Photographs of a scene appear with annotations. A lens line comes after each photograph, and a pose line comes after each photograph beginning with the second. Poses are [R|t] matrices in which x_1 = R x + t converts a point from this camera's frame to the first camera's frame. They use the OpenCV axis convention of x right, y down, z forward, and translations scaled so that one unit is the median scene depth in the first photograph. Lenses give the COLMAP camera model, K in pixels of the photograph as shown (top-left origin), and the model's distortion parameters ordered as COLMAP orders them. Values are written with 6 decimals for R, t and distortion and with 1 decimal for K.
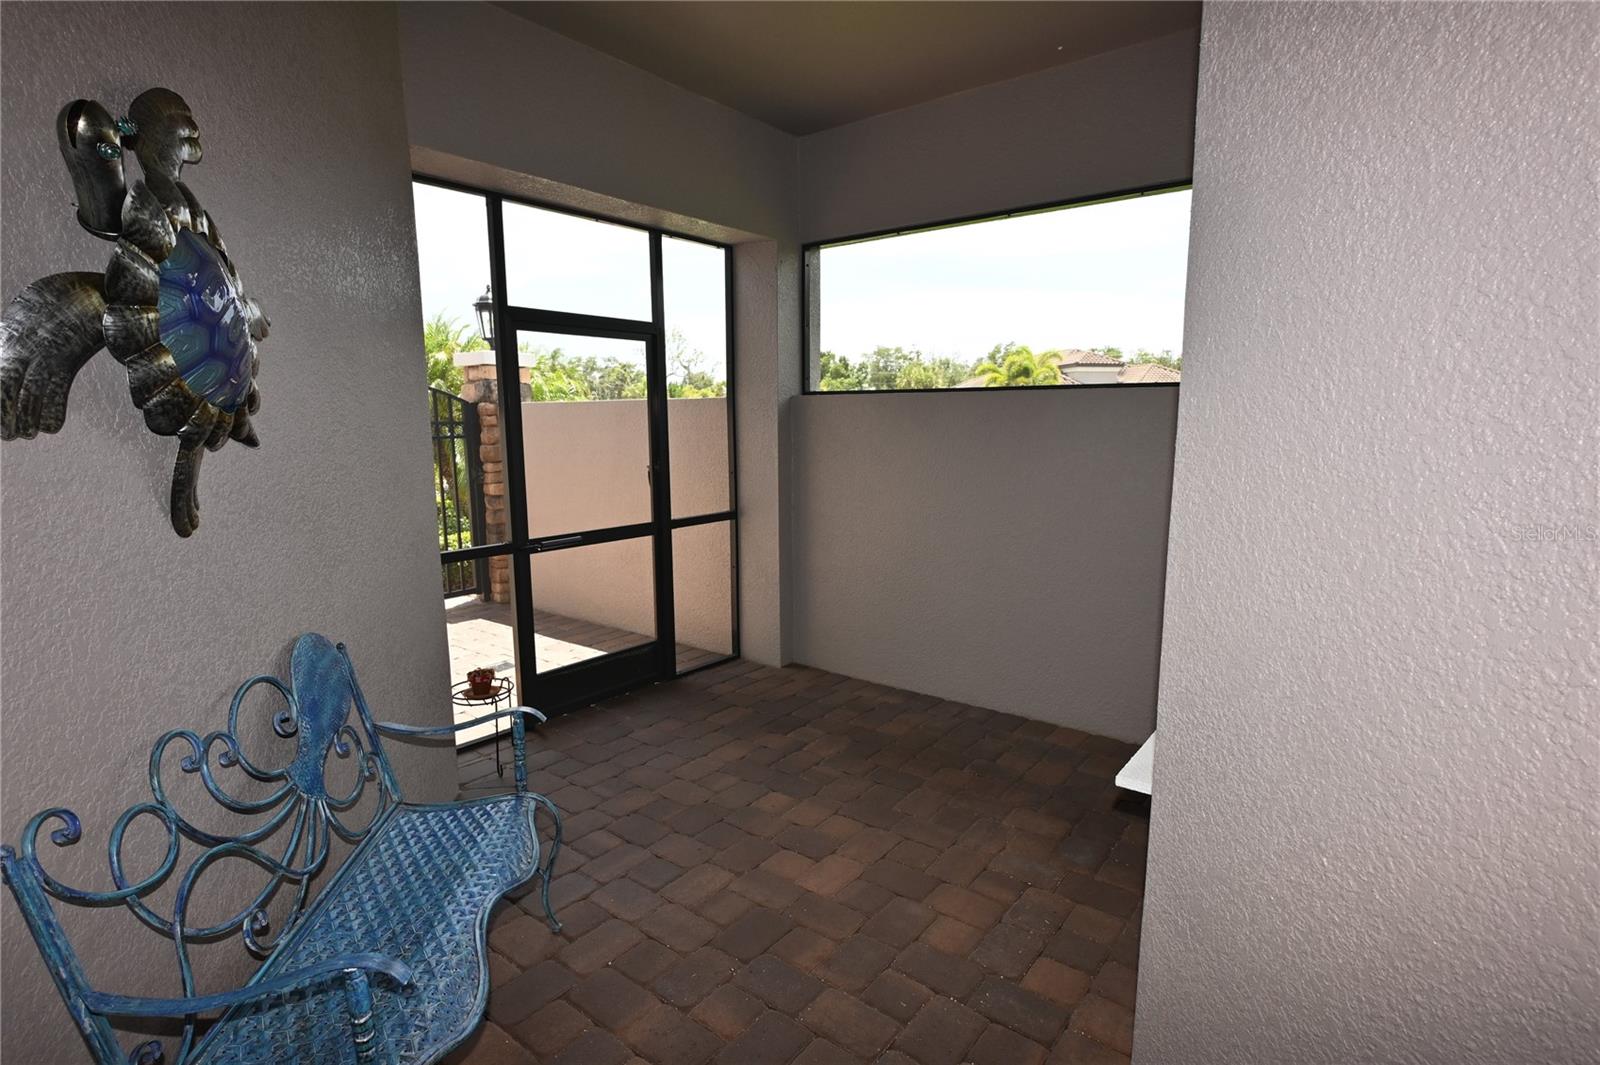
lens RADIAL K [[791.3, 0, 800.0], [0, 791.3, 538.4], [0, 0, 1]] dist [-0.002537, -0.000181]
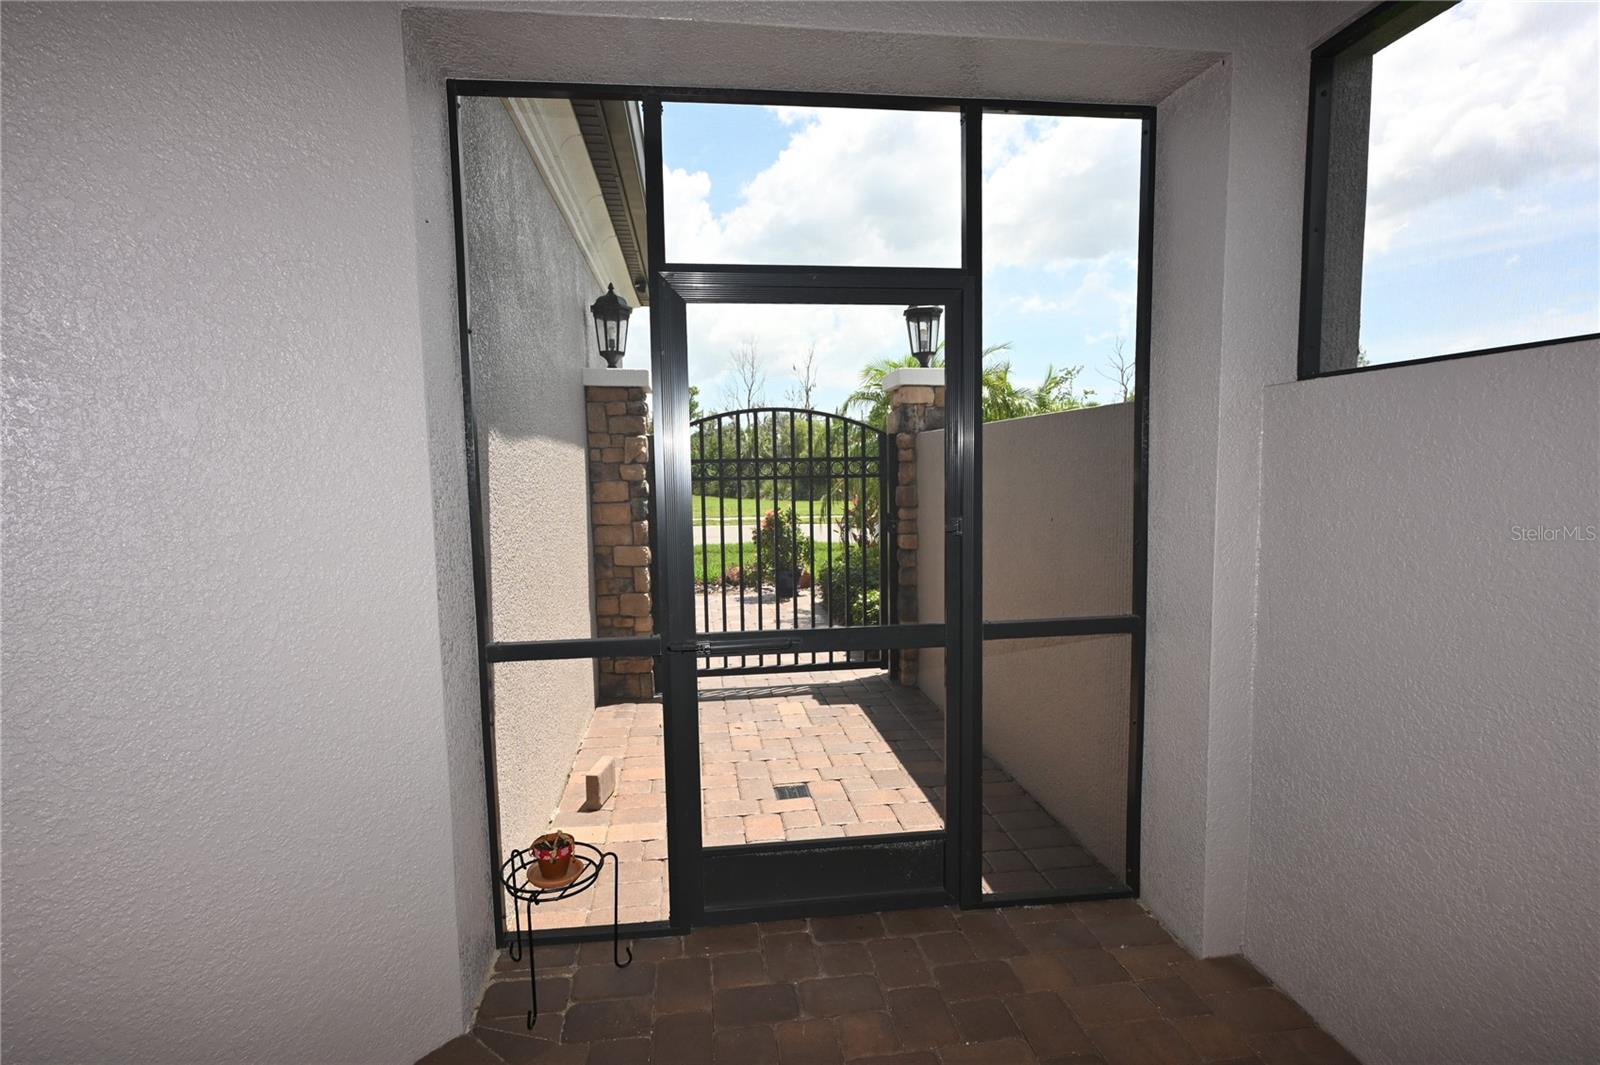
lens RADIAL K [[791.3, 0, 800.0], [0, 791.3, 538.4], [0, 0, 1]] dist [-0.002537, -0.000181]
pose [[0.718490, 0.056661, -0.693226, 0.123999], [-0.094059, 0.995436, -0.016124, -0.060756], [0.689148, 0.076789, 0.720540, 0.509536]]
